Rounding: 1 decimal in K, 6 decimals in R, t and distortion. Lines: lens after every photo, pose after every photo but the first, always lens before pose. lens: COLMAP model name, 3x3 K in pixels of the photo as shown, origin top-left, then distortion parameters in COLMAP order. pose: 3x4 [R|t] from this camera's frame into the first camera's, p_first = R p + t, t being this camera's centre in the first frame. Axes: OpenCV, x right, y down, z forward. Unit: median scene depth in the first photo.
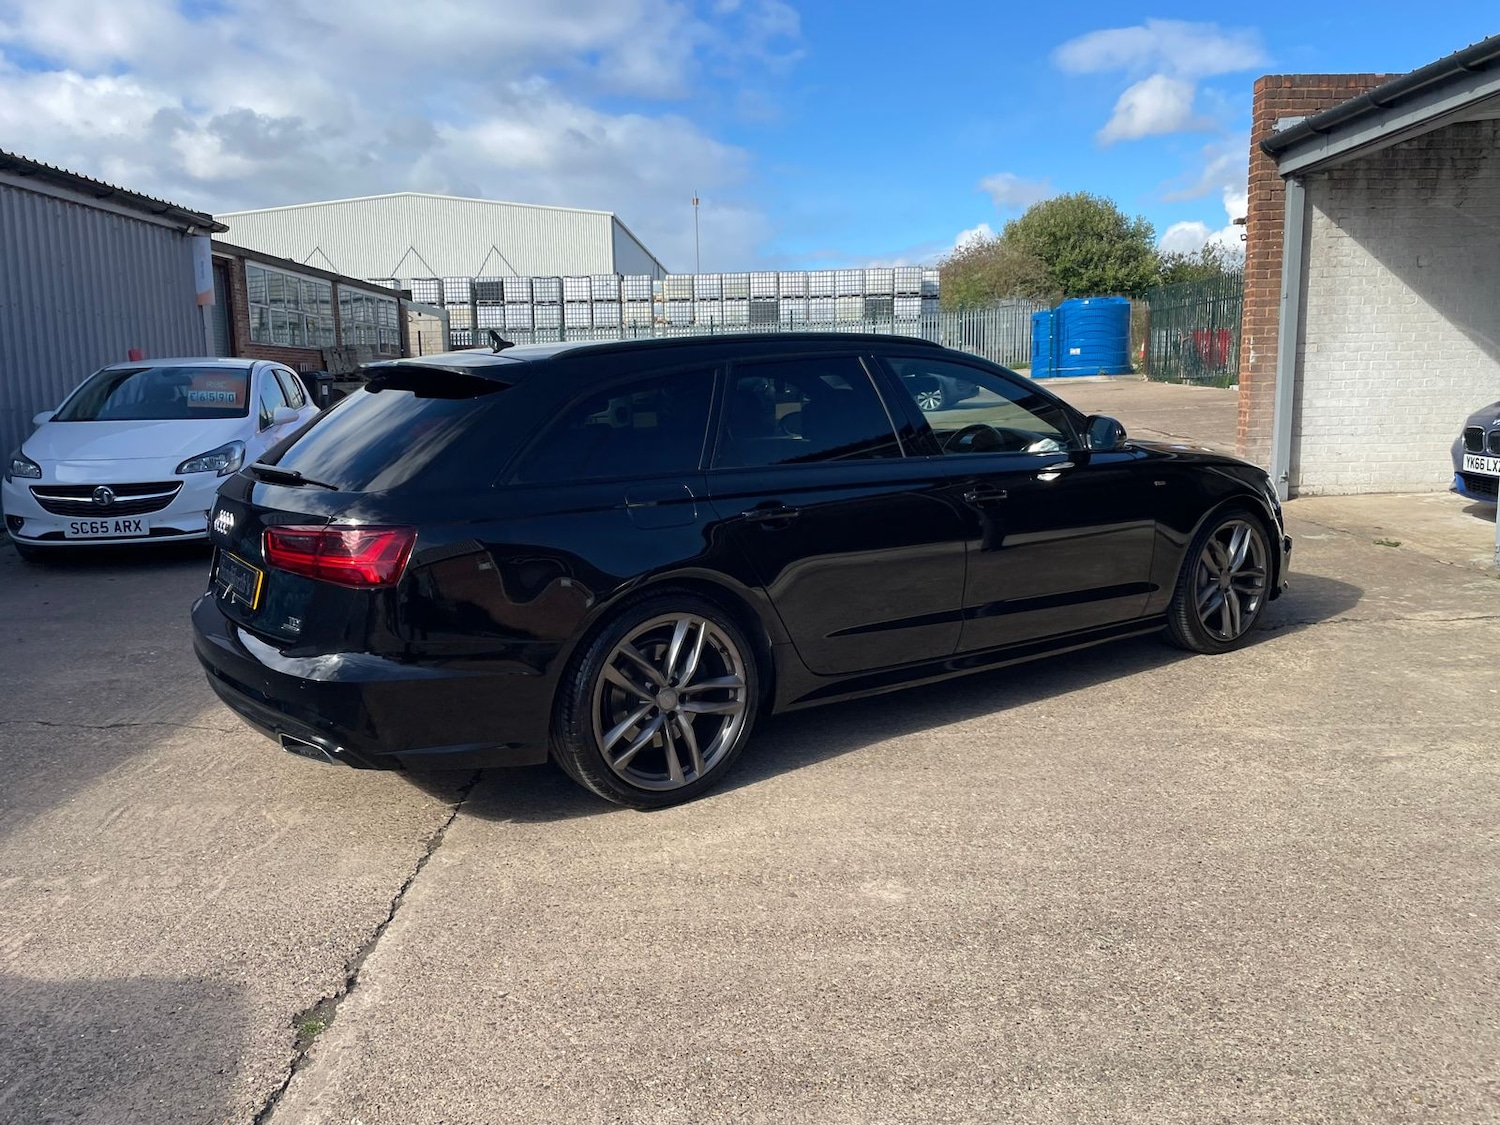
lens RADIAL K [[1147.8, 0, 760.4], [0, 1147.8, 574.2], [0, 0, 1]] dist [0.083699, -0.108076]
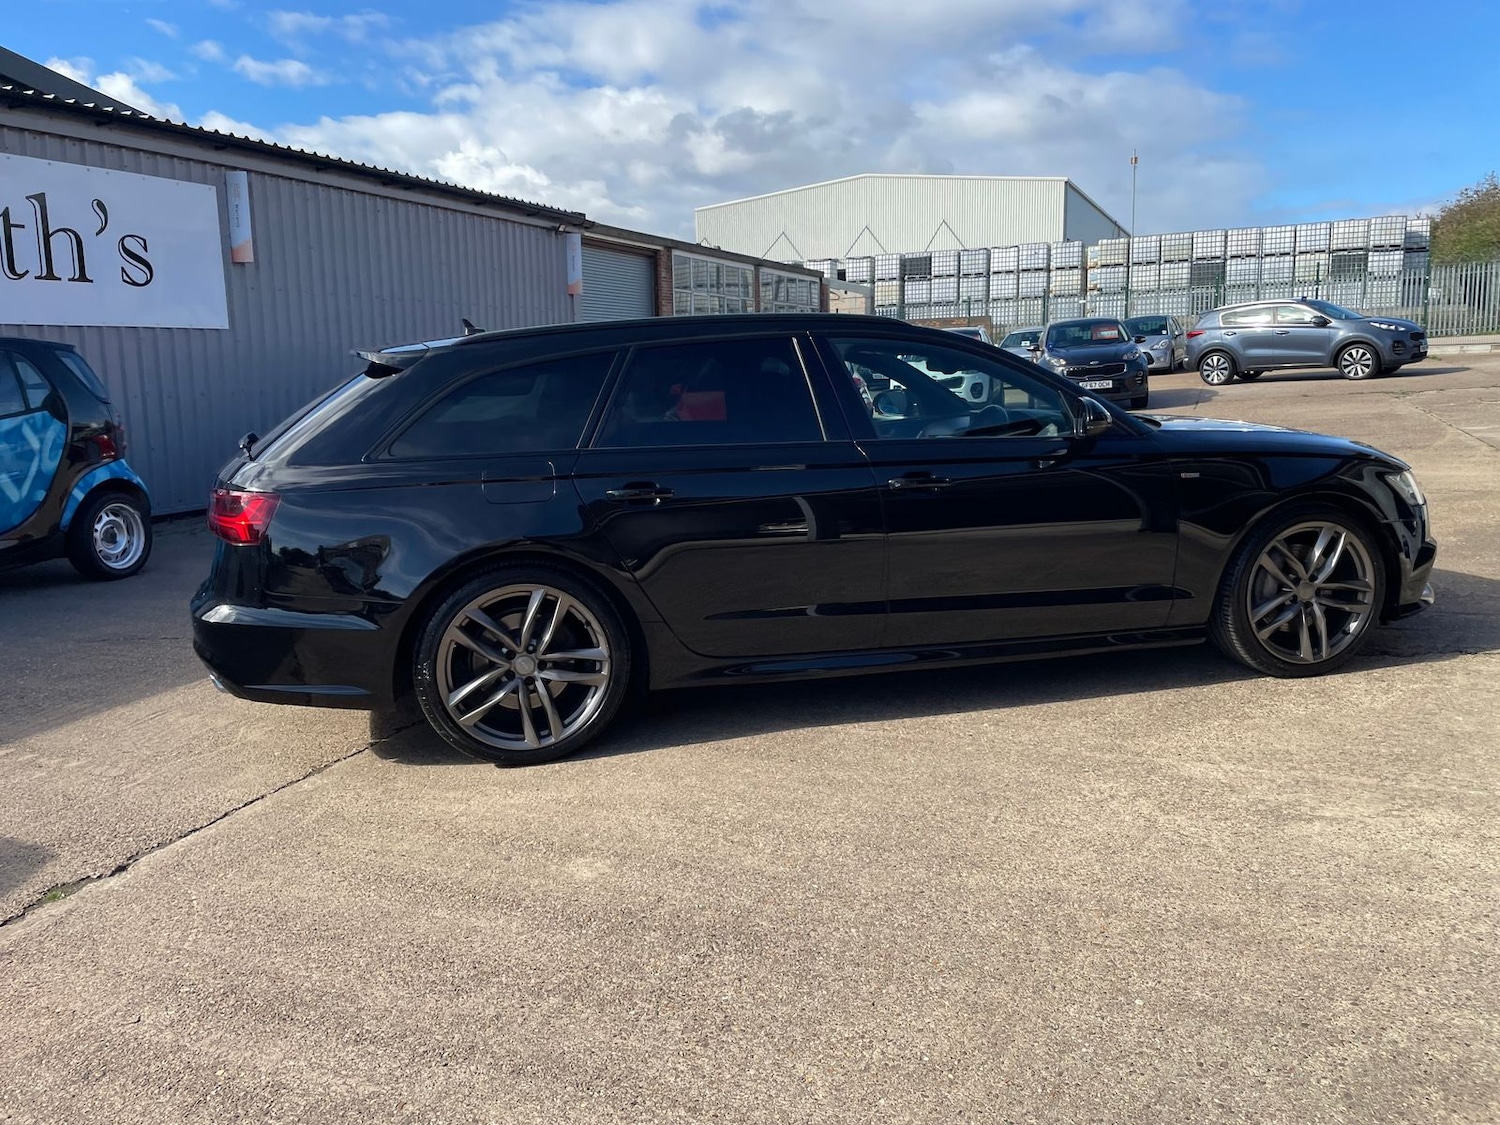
lens RADIAL K [[1147.8, 0, 758.4], [0, 1147.8, 550.5], [0, 0, 1]] dist [0.083699, -0.108076]
pose [[0.924023, 0.054424, -0.378444, 0.369975], [-0.052919, 0.998495, 0.014386, -0.016917], [0.378658, 0.006734, 0.925512, 0.067312]]
